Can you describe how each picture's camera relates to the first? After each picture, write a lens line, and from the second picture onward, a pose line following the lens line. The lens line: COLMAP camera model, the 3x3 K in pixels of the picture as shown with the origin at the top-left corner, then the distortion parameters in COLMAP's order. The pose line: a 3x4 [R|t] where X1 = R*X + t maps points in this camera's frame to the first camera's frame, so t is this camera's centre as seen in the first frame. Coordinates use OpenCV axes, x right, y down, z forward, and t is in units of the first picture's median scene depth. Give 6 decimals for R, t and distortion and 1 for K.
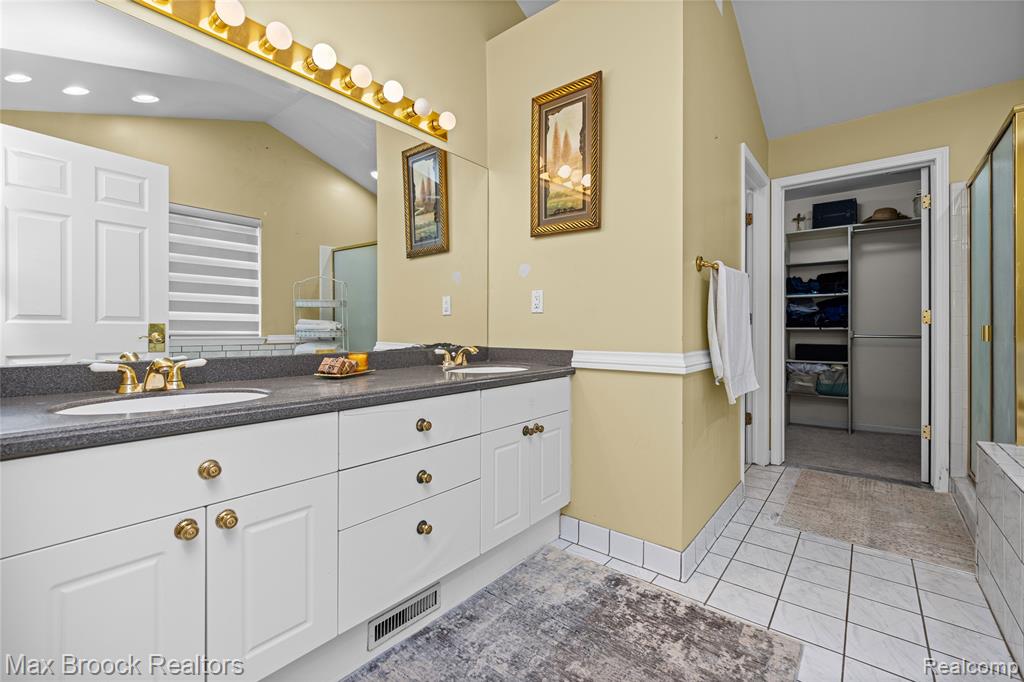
lens RADIAL K [[446.4, 0, 511.5], [0, 446.4, 332.9], [0, 0, 1]] dist [0.001434, 0.000149]
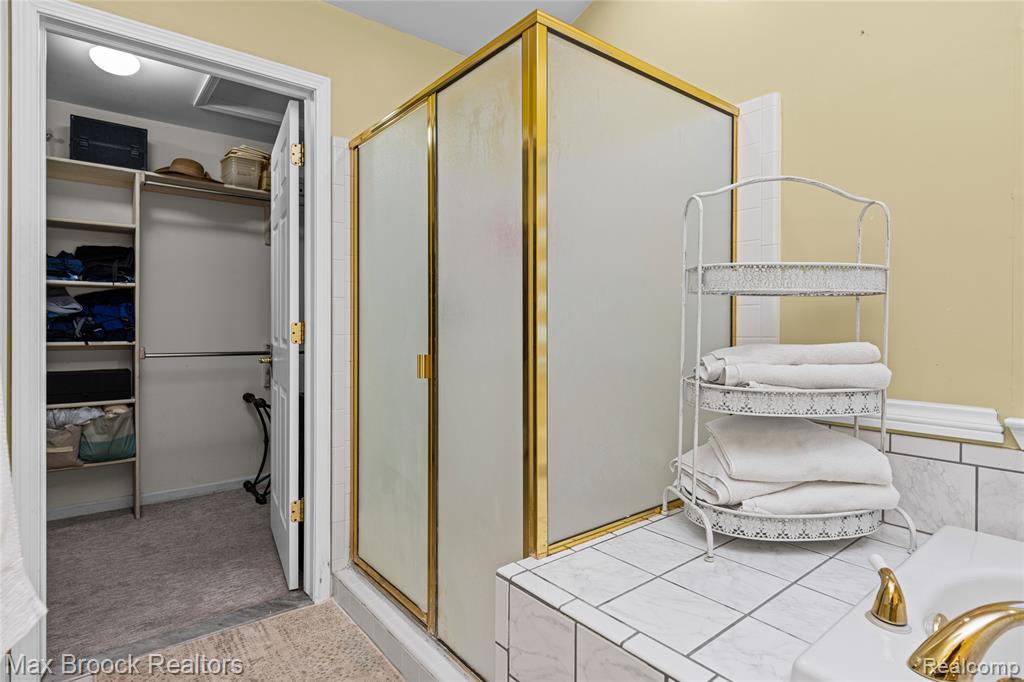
lens RADIAL K [[536.6, 0, 508.0], [0, 536.6, 326.2], [0, 0, 1]] dist [0.001124, -0.000011]
pose [[0.215075, 0.003820, 0.976590, 0.157710], [0.003678, 0.999982, -0.004721, -0.026609], [-0.976591, 0.004607, 0.215057, 0.355396]]
